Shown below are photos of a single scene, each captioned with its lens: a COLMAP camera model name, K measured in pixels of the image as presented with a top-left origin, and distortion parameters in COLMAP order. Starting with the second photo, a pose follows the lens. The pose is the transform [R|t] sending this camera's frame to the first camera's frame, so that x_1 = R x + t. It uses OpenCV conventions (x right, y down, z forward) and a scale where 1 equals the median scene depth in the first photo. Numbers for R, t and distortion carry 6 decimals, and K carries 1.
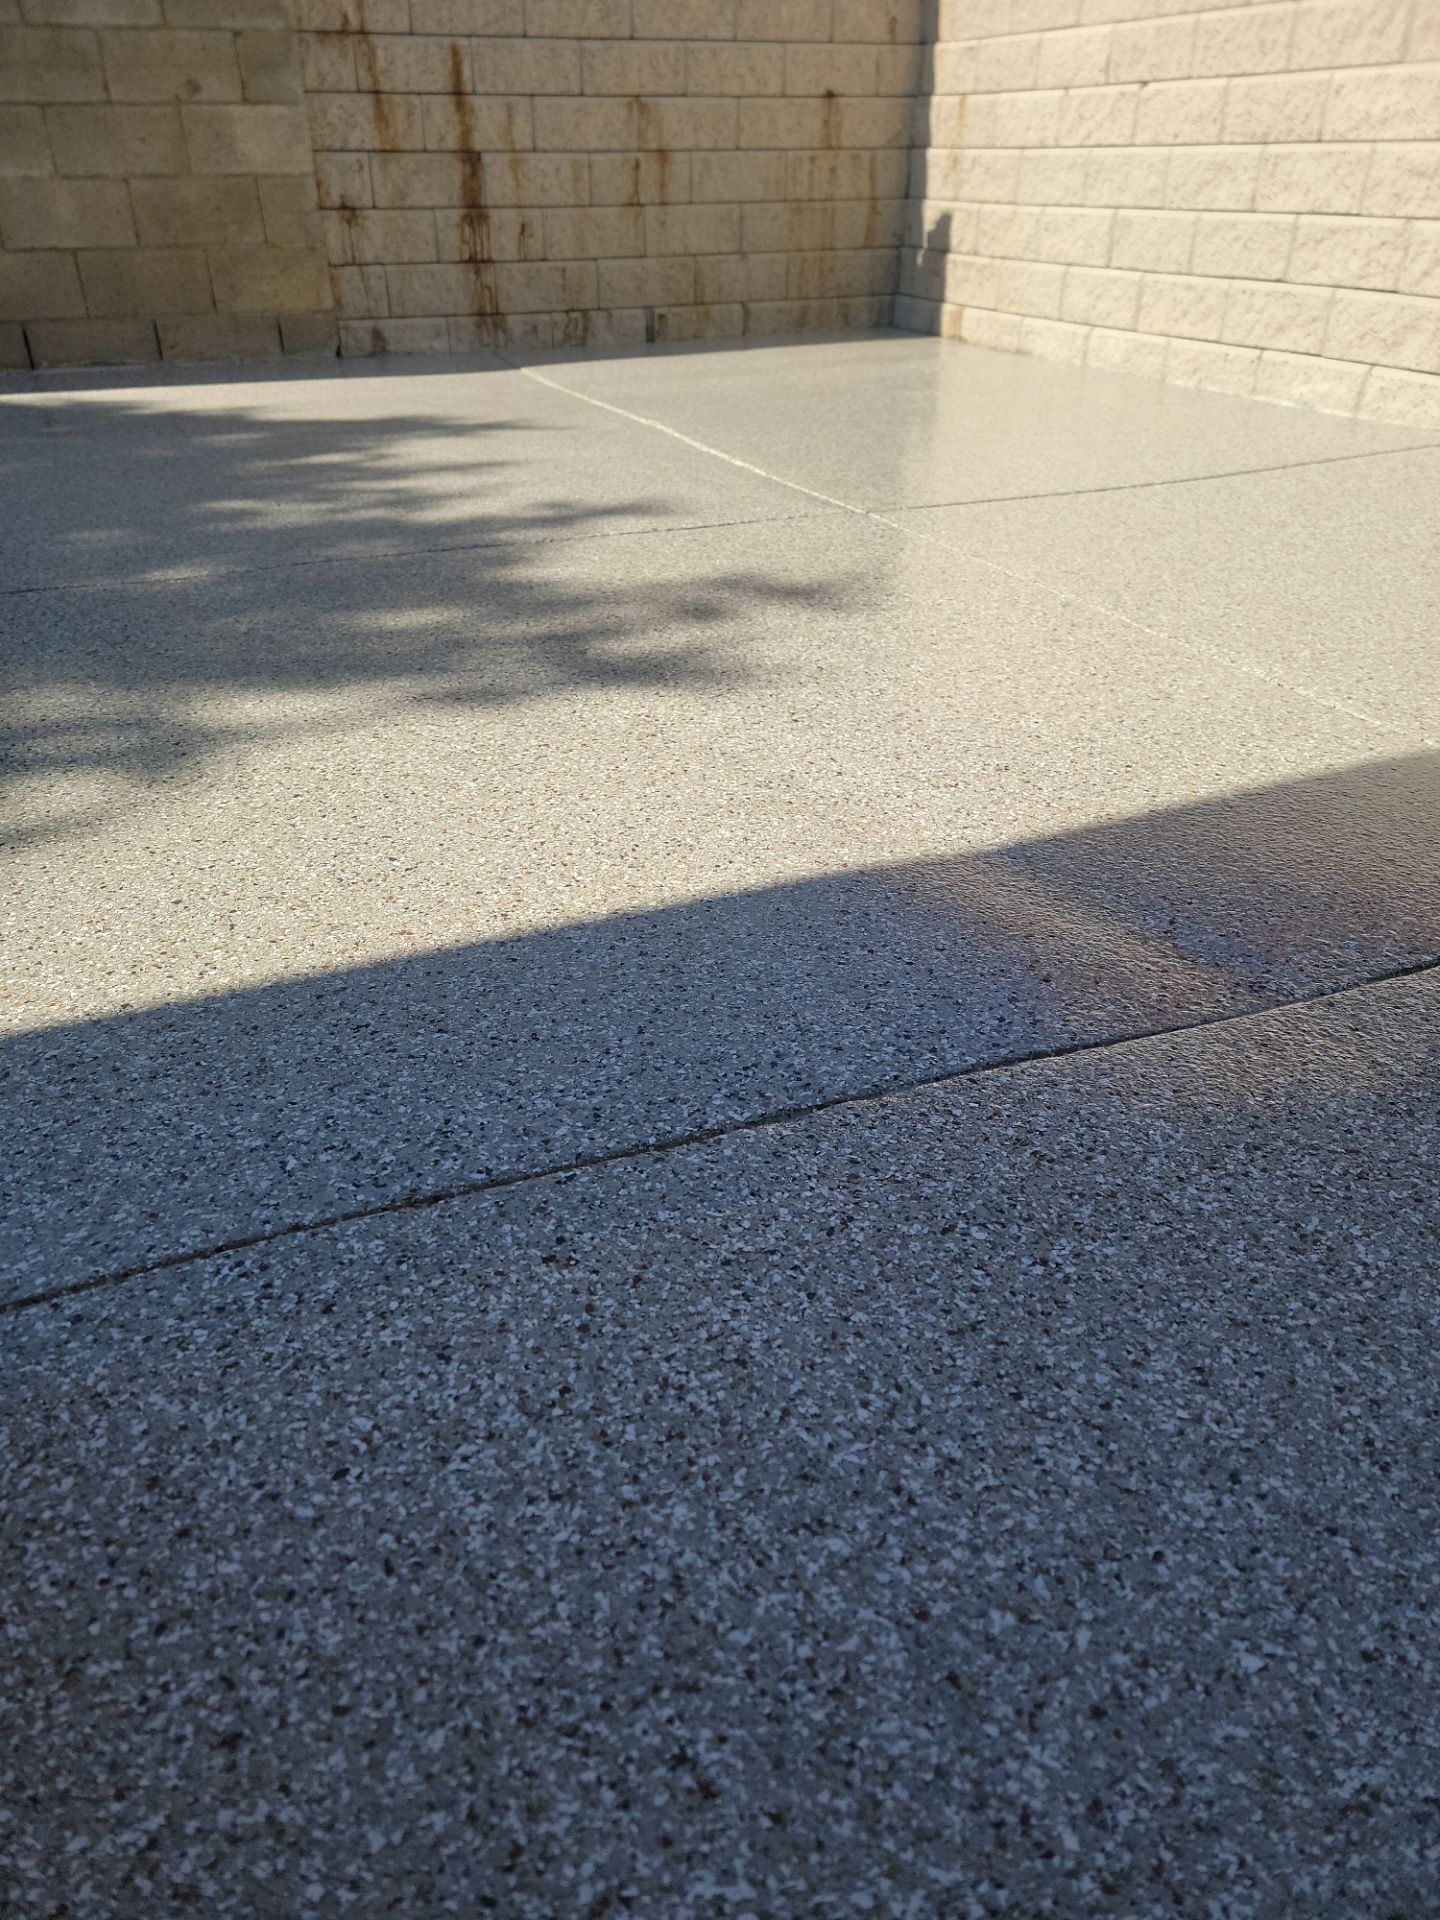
lens RADIAL K [[1342.9, 0, 703.7], [0, 1342.9, 965.5], [0, 0, 1]] dist [0.081264, -0.073011]
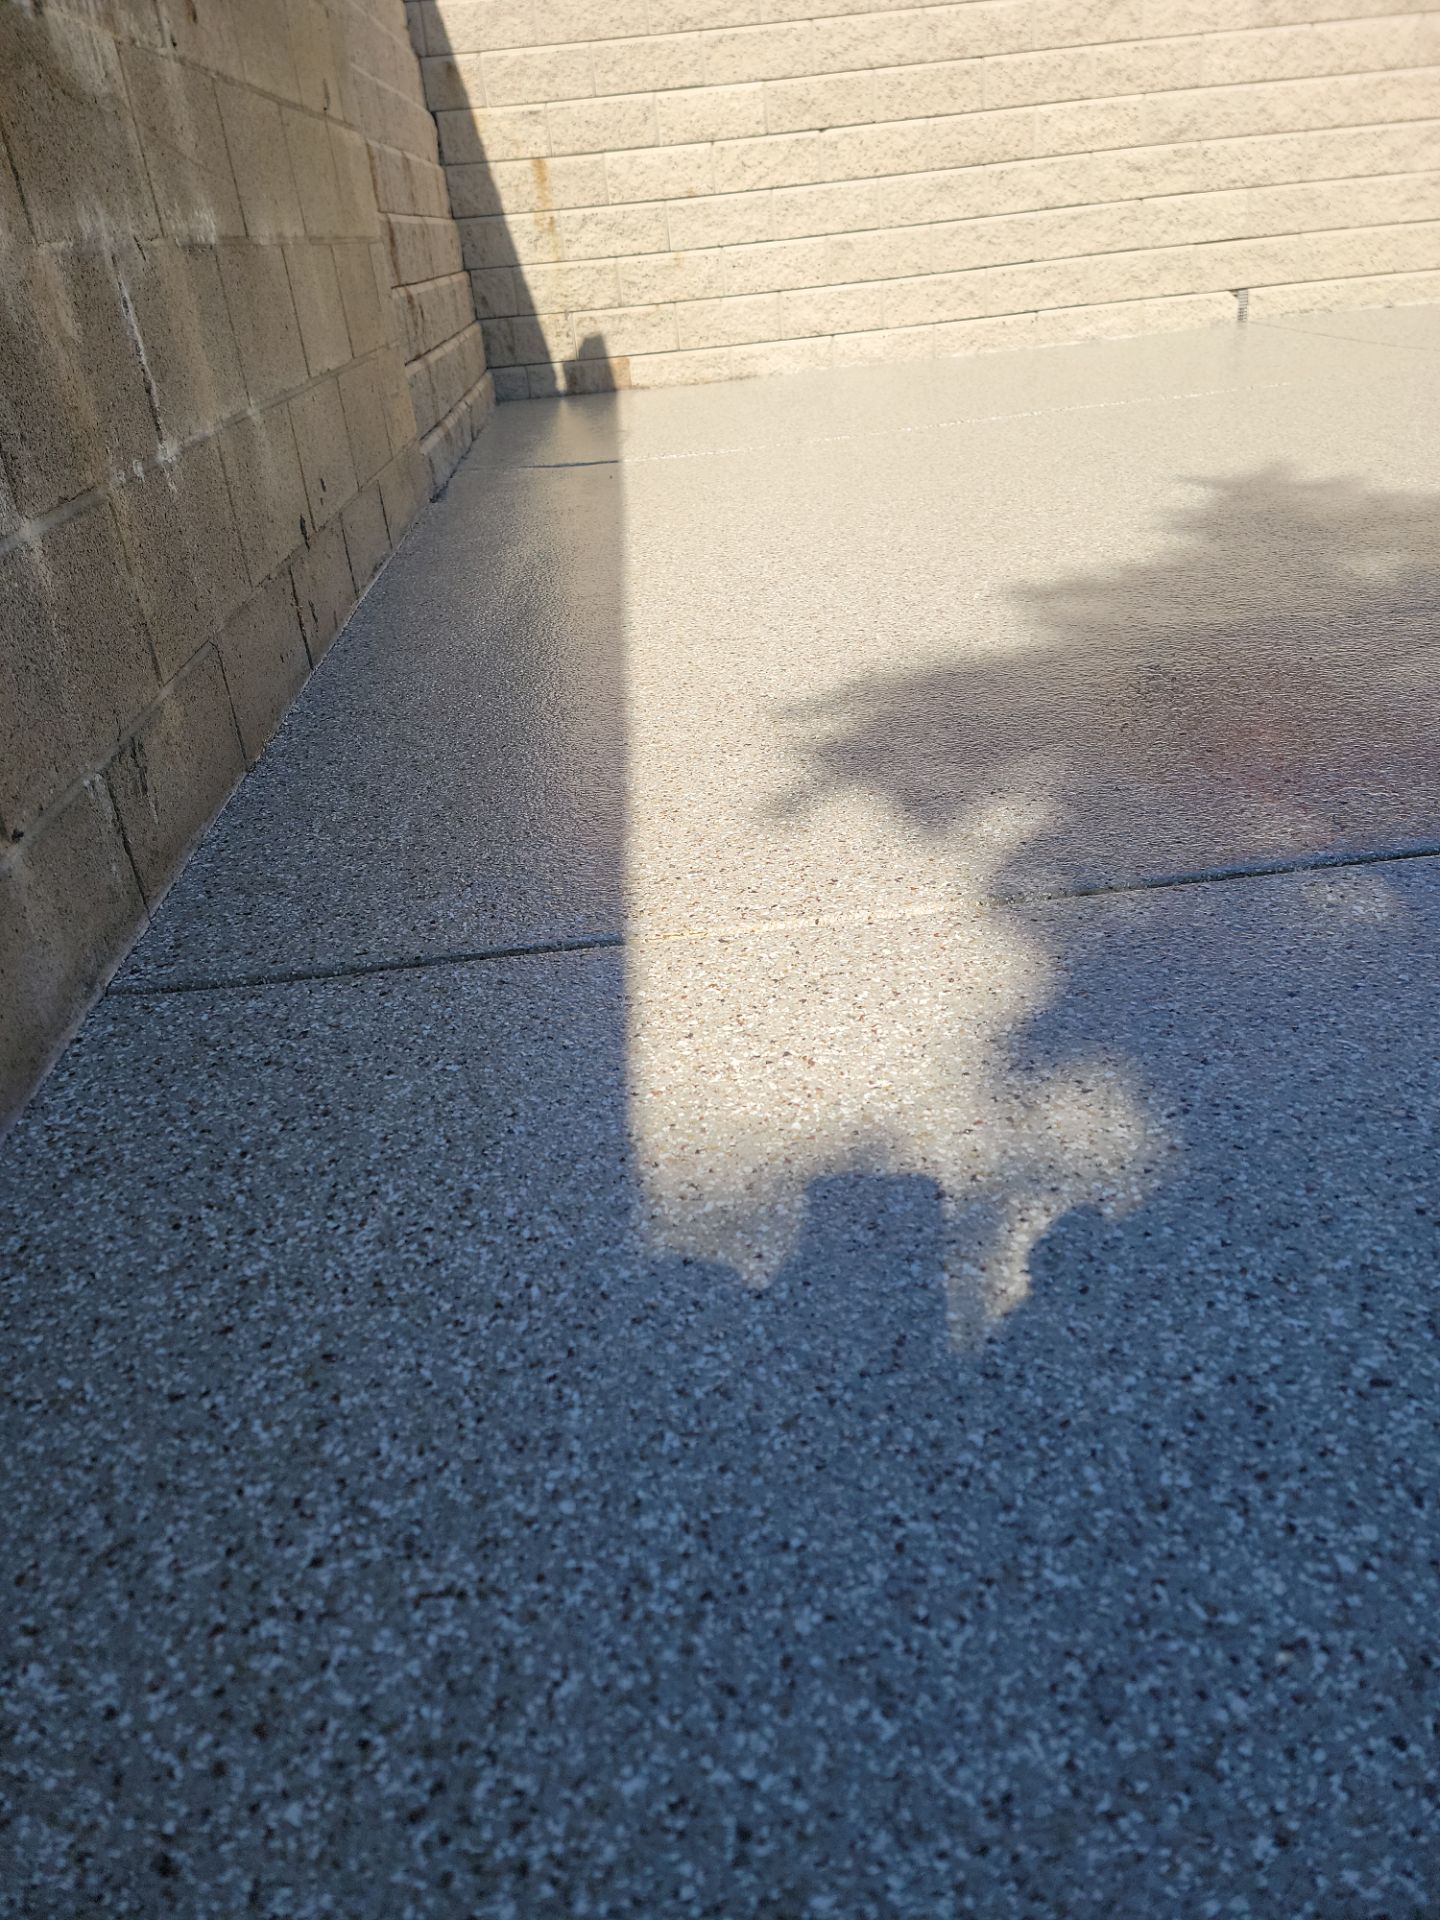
lens RADIAL K [[1338.6, 0, 704.8], [0, 1338.6, 946.8], [0, 0, 1]] dist [0.084608, -0.075662]
pose [[0.330511, -0.465002, 0.821301, -0.915225], [0.554771, 0.799716, 0.229528, -0.369791], [-0.763539, 0.379773, 0.522285, 0.664380]]
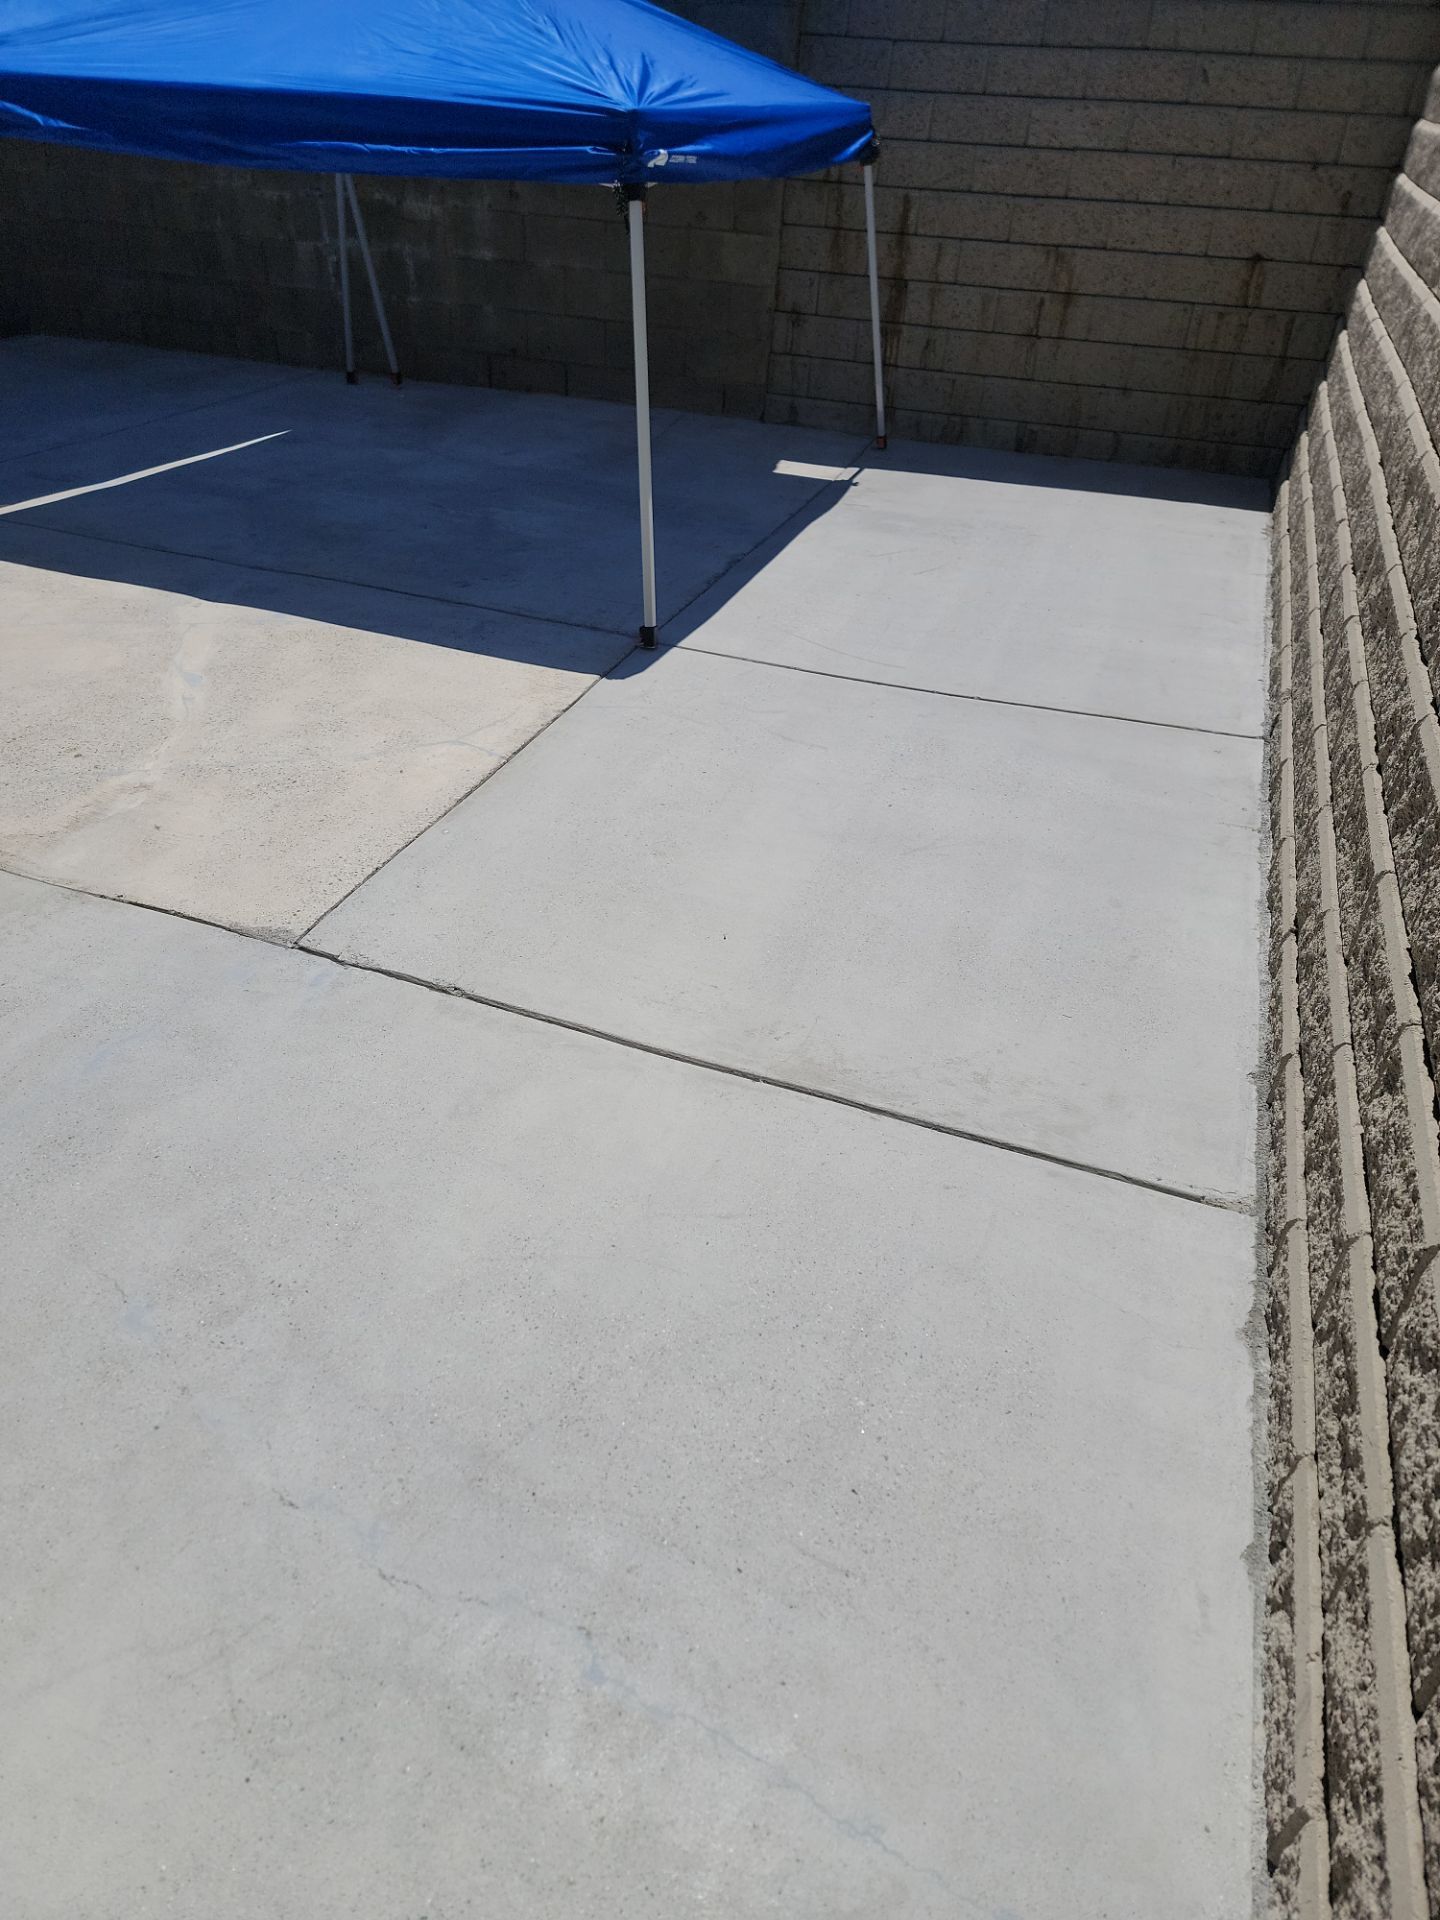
lens RADIAL K [[1338.6, 0, 679.7], [0, 1338.6, 962.2], [0, 0, 1]] dist [0.084608, -0.075662]
pose [[0.732066, 0.407029, -0.546266, 0.627854], [-0.386969, 0.908407, 0.158277, -0.158103], [0.560655, 0.095519, 0.822522, -0.064617]]
